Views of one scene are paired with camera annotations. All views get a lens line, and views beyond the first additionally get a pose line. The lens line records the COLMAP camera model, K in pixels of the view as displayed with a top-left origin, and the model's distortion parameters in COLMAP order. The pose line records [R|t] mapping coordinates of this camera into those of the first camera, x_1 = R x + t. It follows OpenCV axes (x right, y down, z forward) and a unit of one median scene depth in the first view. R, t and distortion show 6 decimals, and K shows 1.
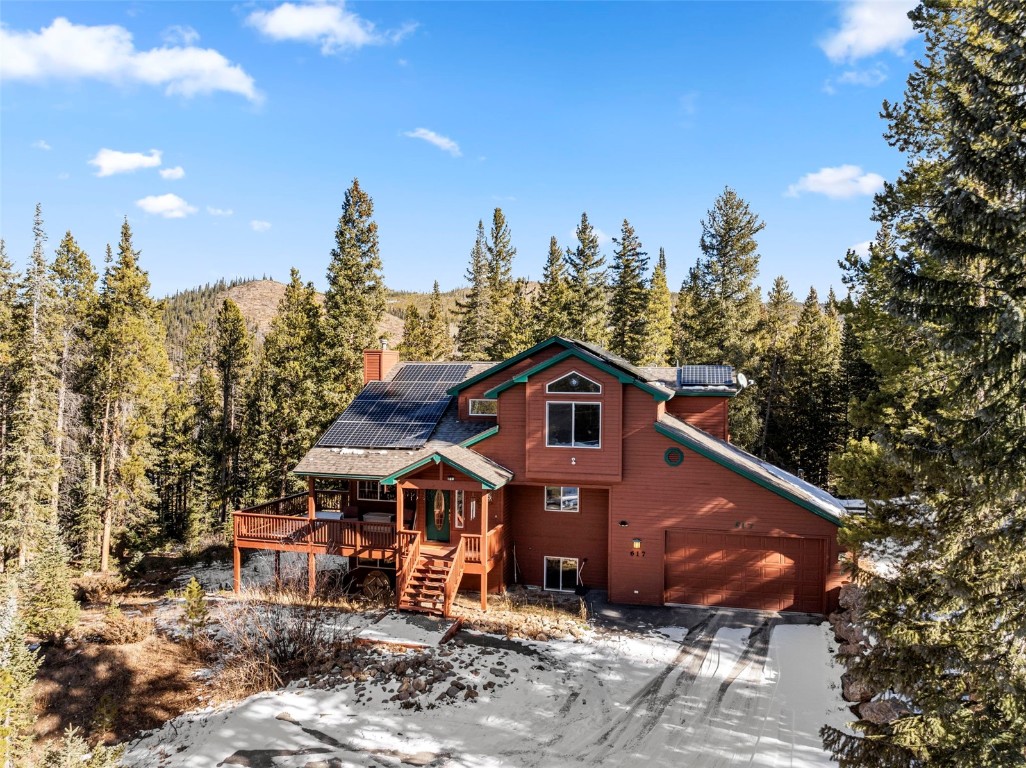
lens RADIAL K [[753.3, 0, 514.7], [0, 753.3, 386.2], [0, 0, 1]] dist [-0.047550, -0.004351]
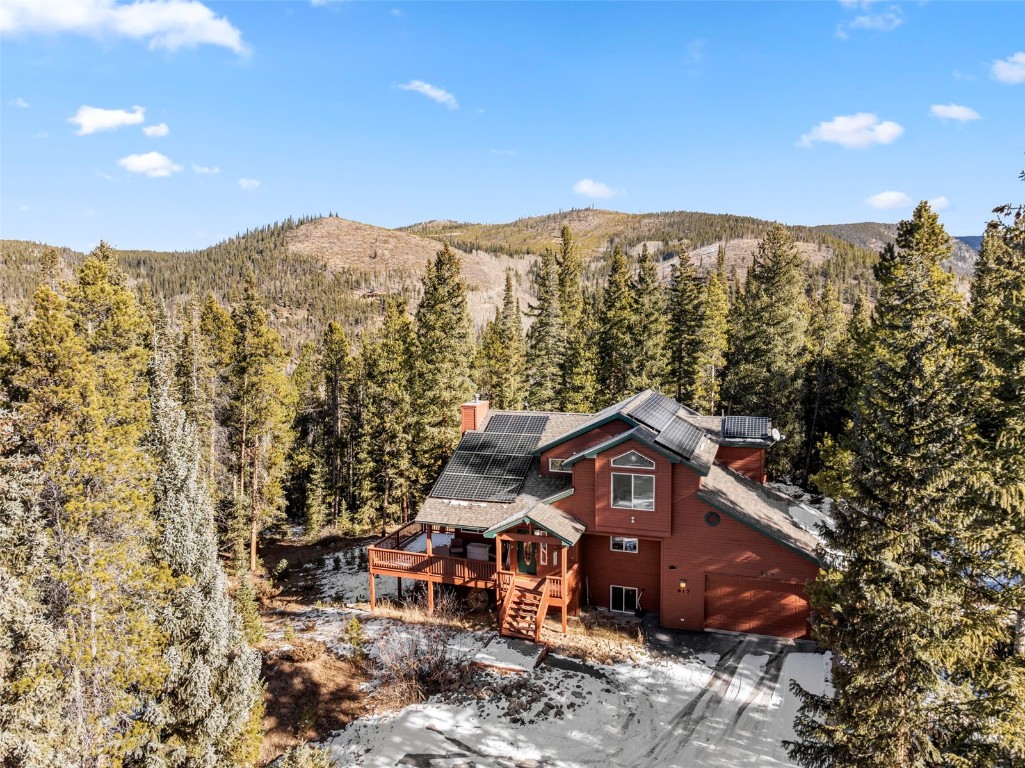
lens RADIAL K [[752.6, 0, 509.3], [0, 752.6, 380.4], [0, 0, 1]] dist [-0.047550, -0.004351]
pose [[0.995412, -0.011354, -0.095002, -0.007566], [0.019221, 0.996422, 0.082304, -0.246579], [0.093728, -0.083753, 0.992069, -0.268226]]
